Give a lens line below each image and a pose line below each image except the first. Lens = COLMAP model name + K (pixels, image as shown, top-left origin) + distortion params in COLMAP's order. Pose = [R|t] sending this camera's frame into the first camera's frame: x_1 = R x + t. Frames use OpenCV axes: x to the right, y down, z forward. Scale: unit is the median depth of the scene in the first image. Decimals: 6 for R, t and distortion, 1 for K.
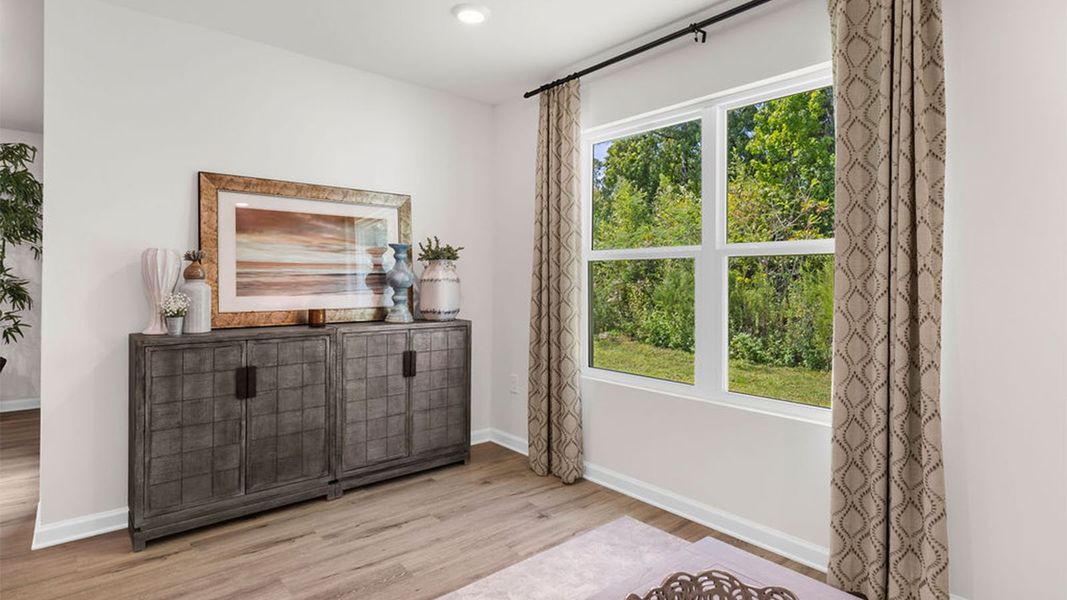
lens RADIAL K [[533.7, 0, 534.2], [0, 533.7, 279.7], [0, 0, 1]] dist [0.000328, 0.000636]
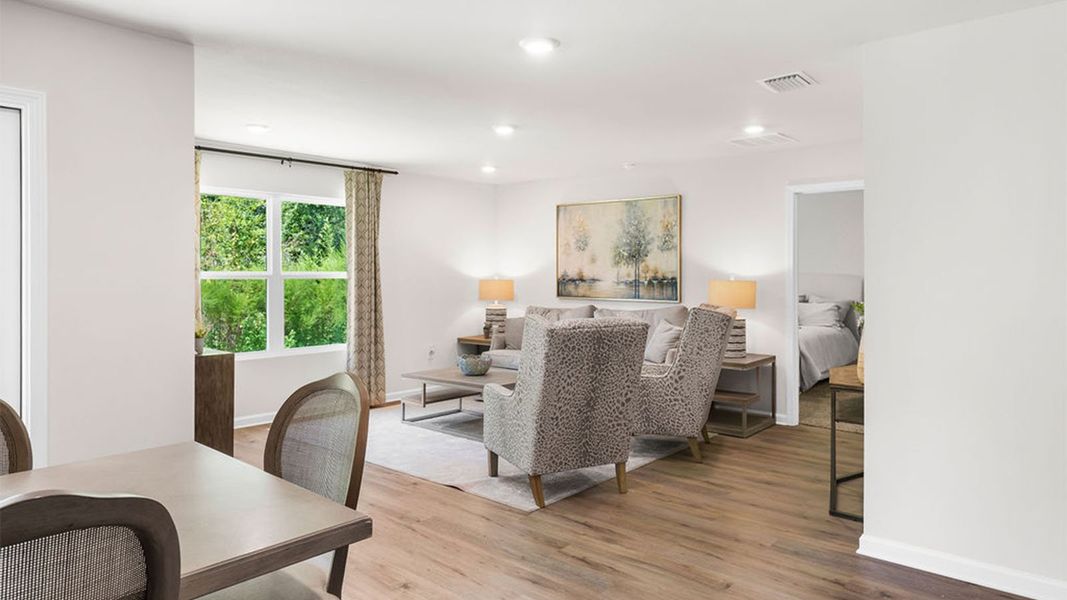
lens RADIAL K [[664.3, 0, 534.9], [0, 664.3, 274.3], [0, 0, 1]] dist [0.005584, 0.001428]
pose [[-0.139419, -0.006430, 0.990213, -2.054456], [0.000210, 0.999979, 0.006523, -0.073211], [-0.990234, 0.001118, -0.139414, 0.428346]]
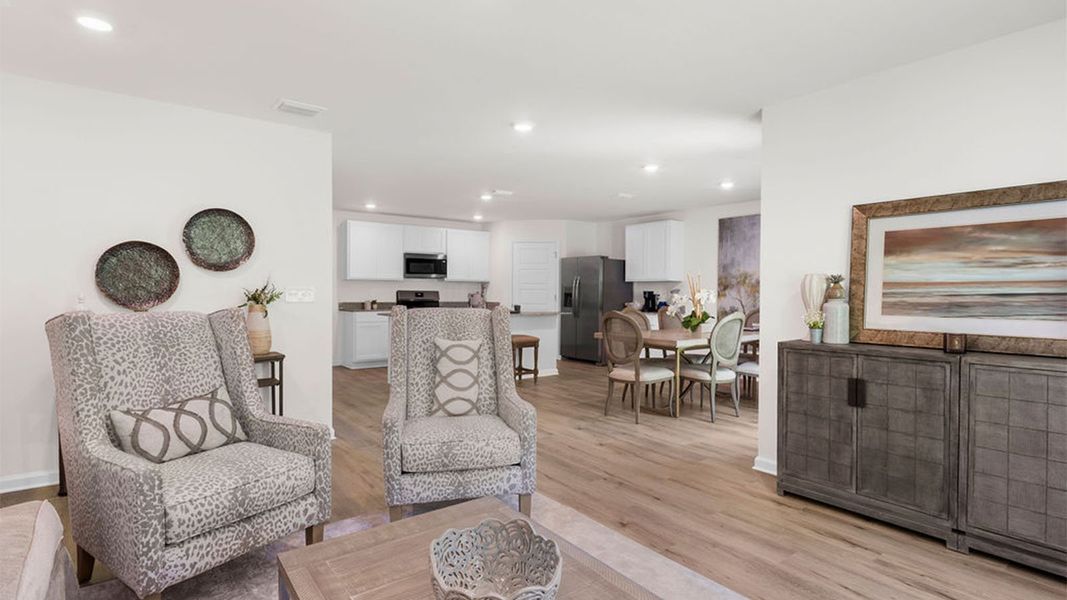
lens RADIAL K [[522.2, 0, 536.7], [0, 522.2, 301.1], [0, 0, 1]] dist [-0.001885, -0.000281]
pose [[-0.054865, 0.012825, -0.998411, 0.541477], [-0.006376, 0.999893, 0.013195, -0.006201], [0.998473, 0.007090, -0.054777, 0.376928]]
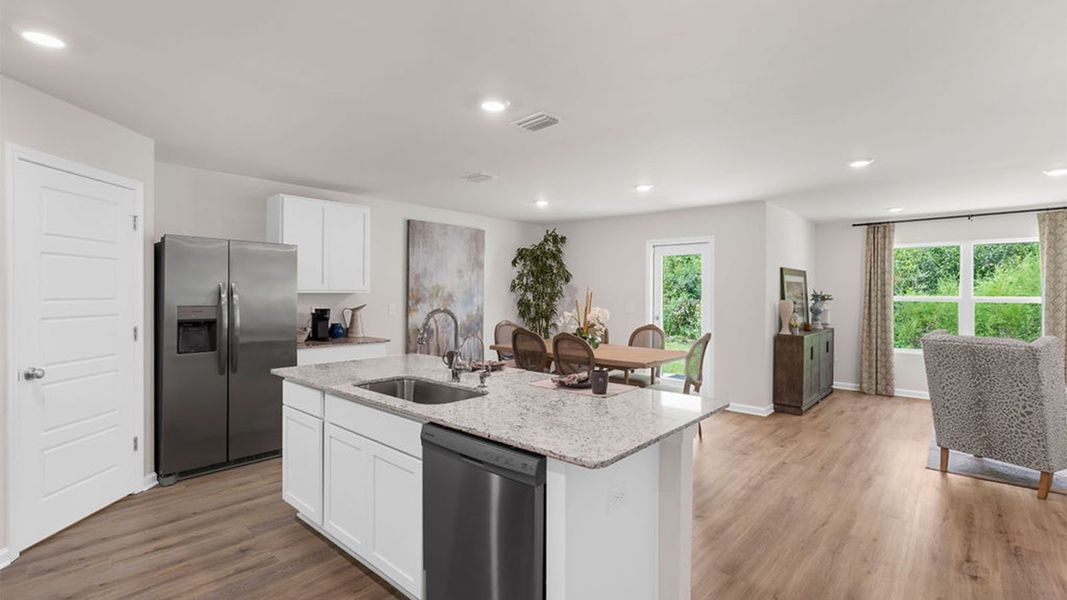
lens RADIAL K [[480.2, 0, 536.6], [0, 480.2, 295.2], [0, 0, 1]] dist [-0.001144, -0.000322]
pose [[0.990666, -0.000435, 0.136313, -2.022053], [-0.000417, 0.999981, 0.006225, -0.088744], [-0.136313, -0.006223, 0.990646, -1.003012]]
